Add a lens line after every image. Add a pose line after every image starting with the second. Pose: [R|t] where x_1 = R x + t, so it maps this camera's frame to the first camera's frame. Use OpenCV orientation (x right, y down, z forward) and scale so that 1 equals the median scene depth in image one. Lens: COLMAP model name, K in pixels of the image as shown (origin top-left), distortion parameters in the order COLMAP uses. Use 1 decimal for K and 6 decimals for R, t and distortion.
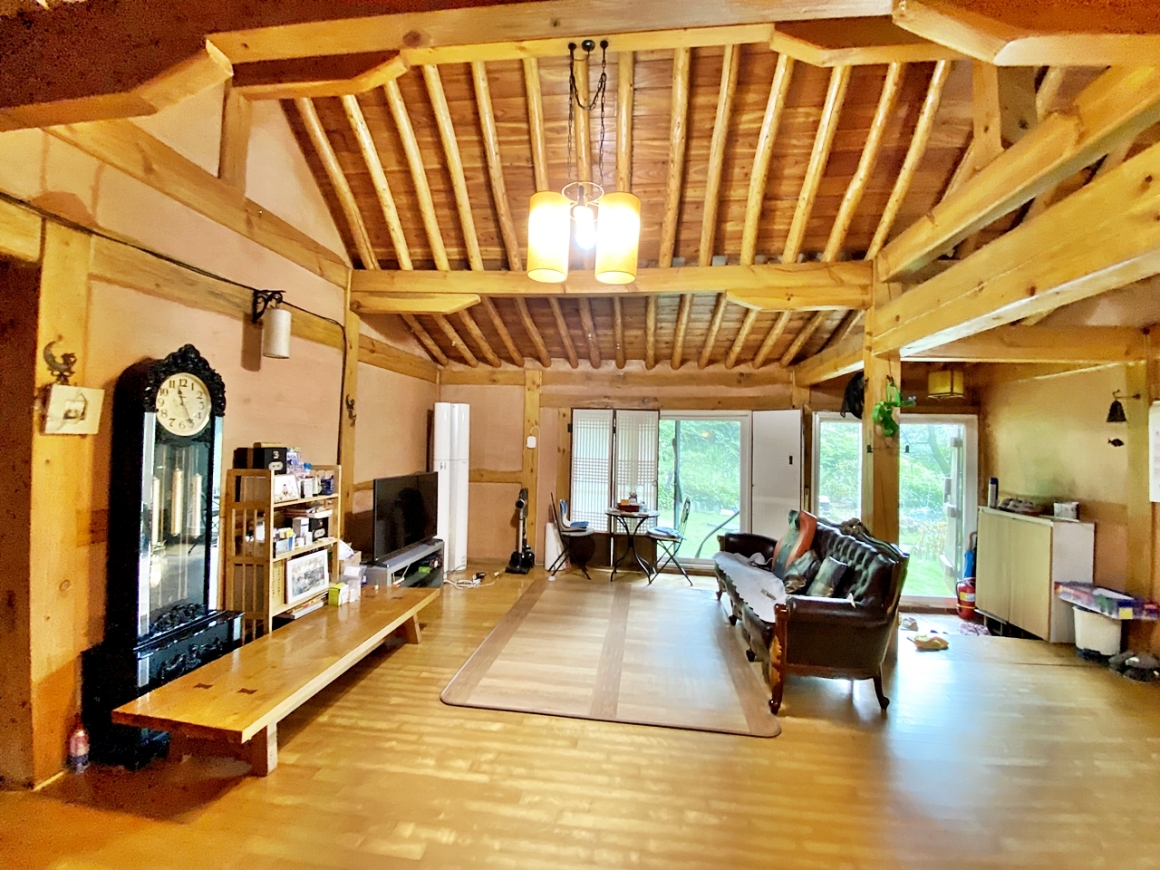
lens RADIAL K [[466.2, 0, 576.9], [0, 466.2, 433.5], [0, 0, 1]] dist [0.023916, -0.021730]
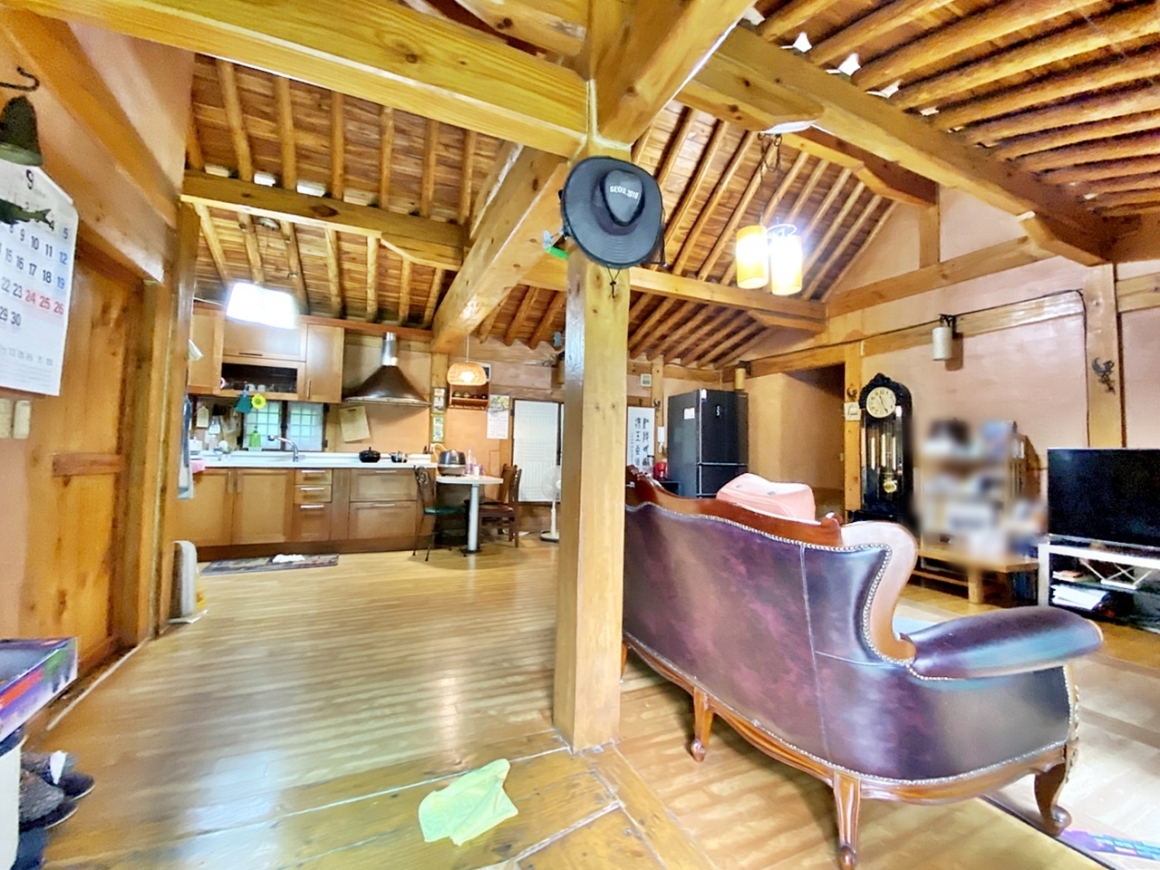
lens RADIAL K [[471.0, 0, 582.7], [0, 471.0, 432.9], [0, 0, 1]] dist [0.025589, -0.022473]
pose [[-0.841090, -0.067462, -0.536671, 1.064605], [-0.033208, 0.996760, -0.073252, 0.208794], [0.539874, -0.043790, -0.840606, 1.591454]]
